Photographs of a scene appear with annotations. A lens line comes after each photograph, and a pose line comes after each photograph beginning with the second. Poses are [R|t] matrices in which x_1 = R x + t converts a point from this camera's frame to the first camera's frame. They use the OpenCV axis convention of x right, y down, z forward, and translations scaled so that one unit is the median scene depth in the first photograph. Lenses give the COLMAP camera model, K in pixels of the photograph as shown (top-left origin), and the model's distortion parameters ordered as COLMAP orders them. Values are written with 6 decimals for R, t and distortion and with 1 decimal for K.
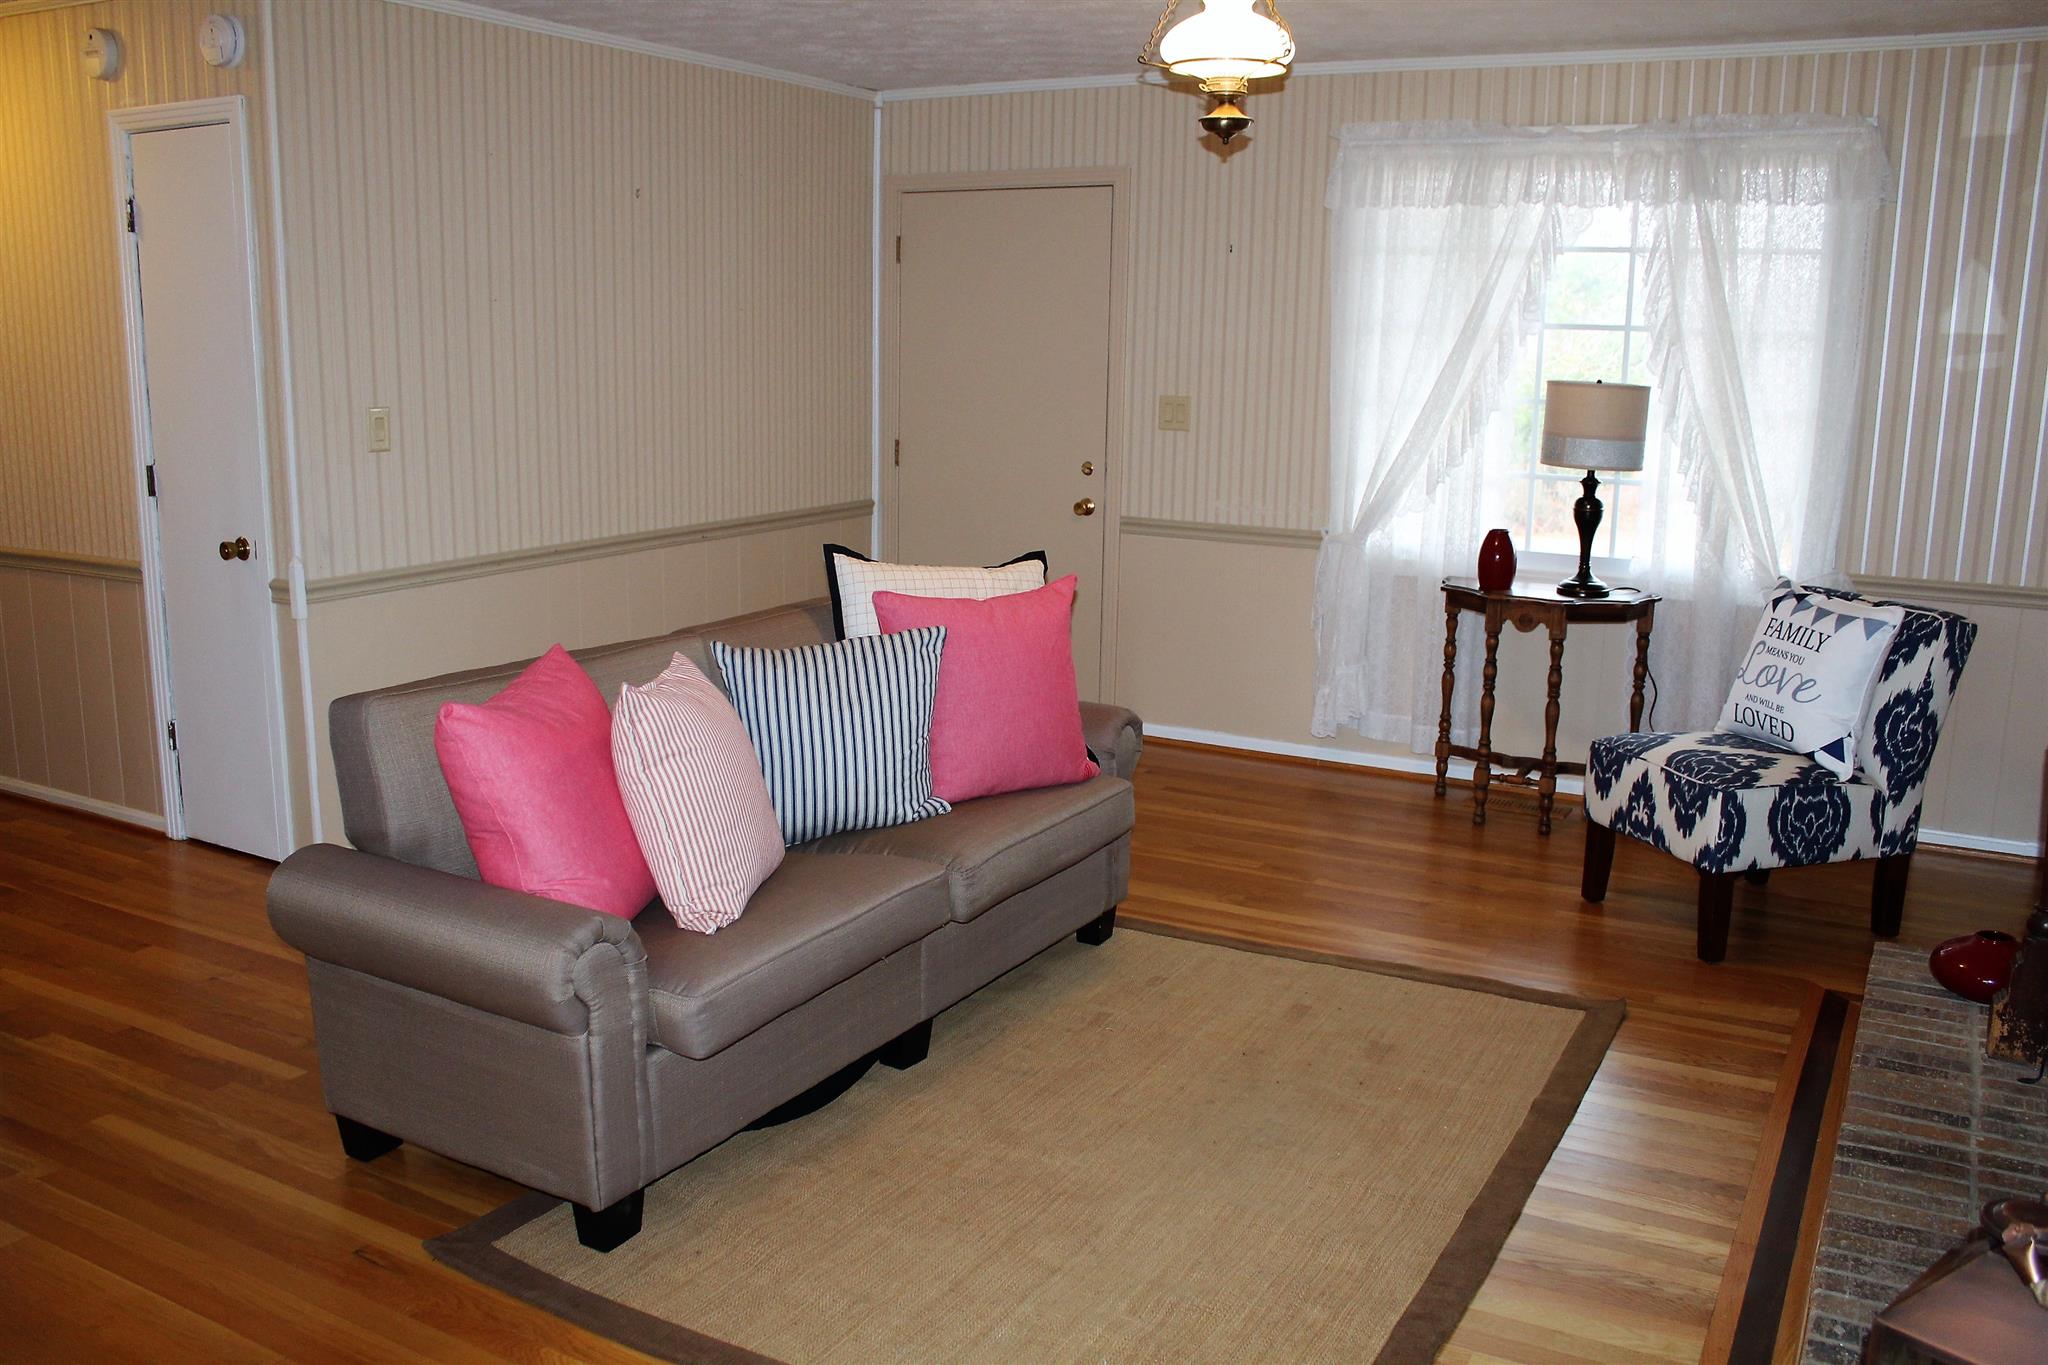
lens RADIAL K [[1709.3, 0, 971.6], [0, 1709.3, 690.5], [0, 0, 1]] dist [-0.196175, 0.206674]
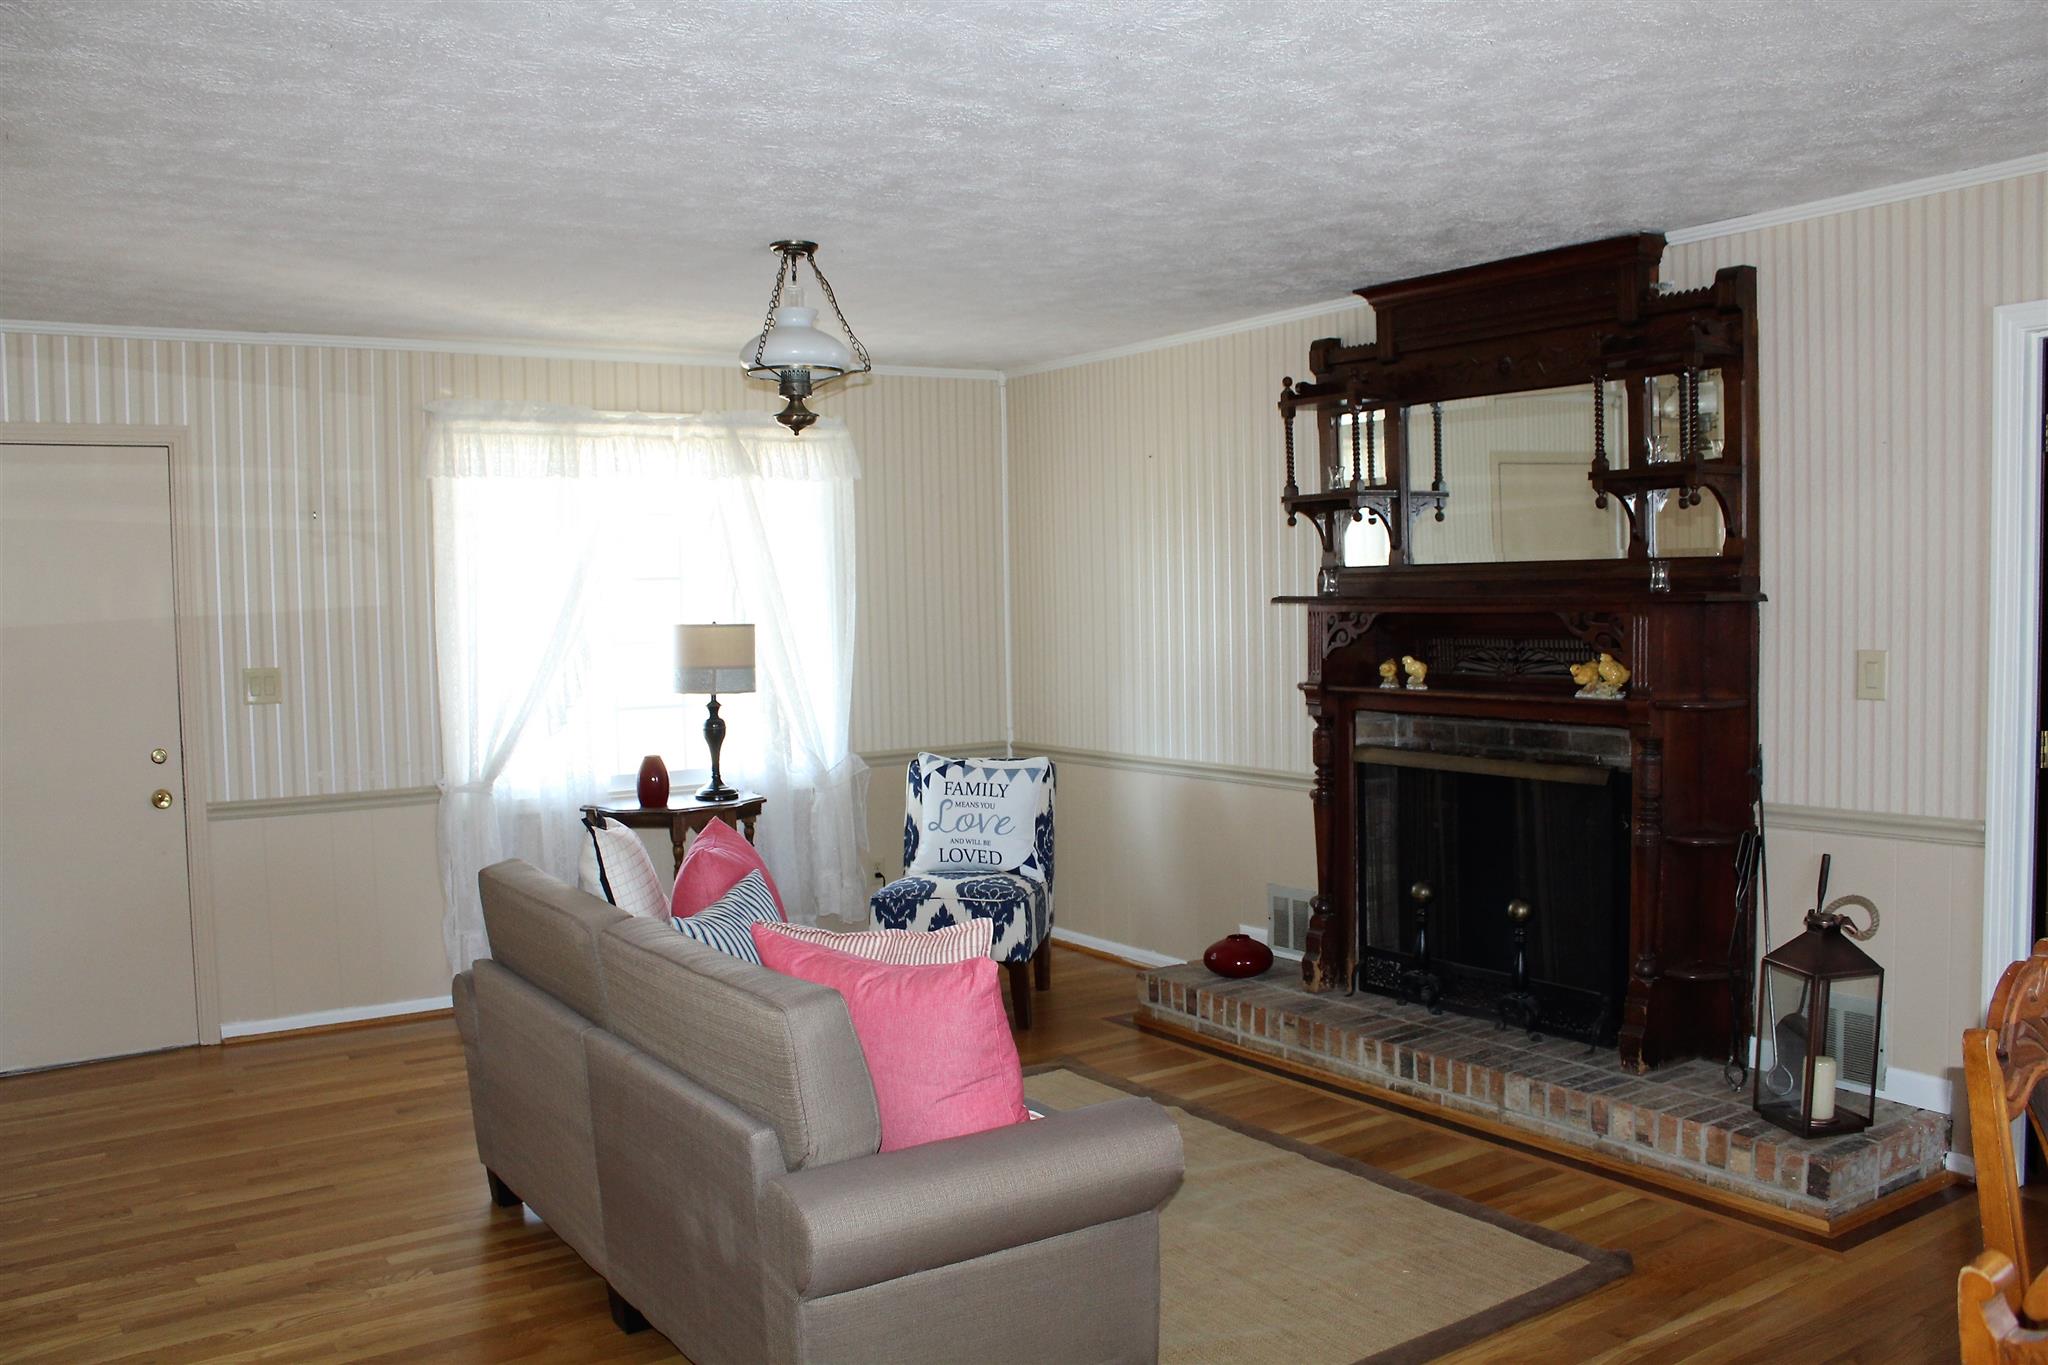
lens RADIAL K [[1709.3, 0, 971.6], [0, 1709.3, 690.5], [0, 0, 1]] dist [-0.196175, 0.206674]
pose [[0.465923, -0.063980, 0.882509, -0.621381], [0.207300, 0.977517, -0.038576, -0.049767], [-0.860199, 0.200918, 0.468710, 0.263447]]
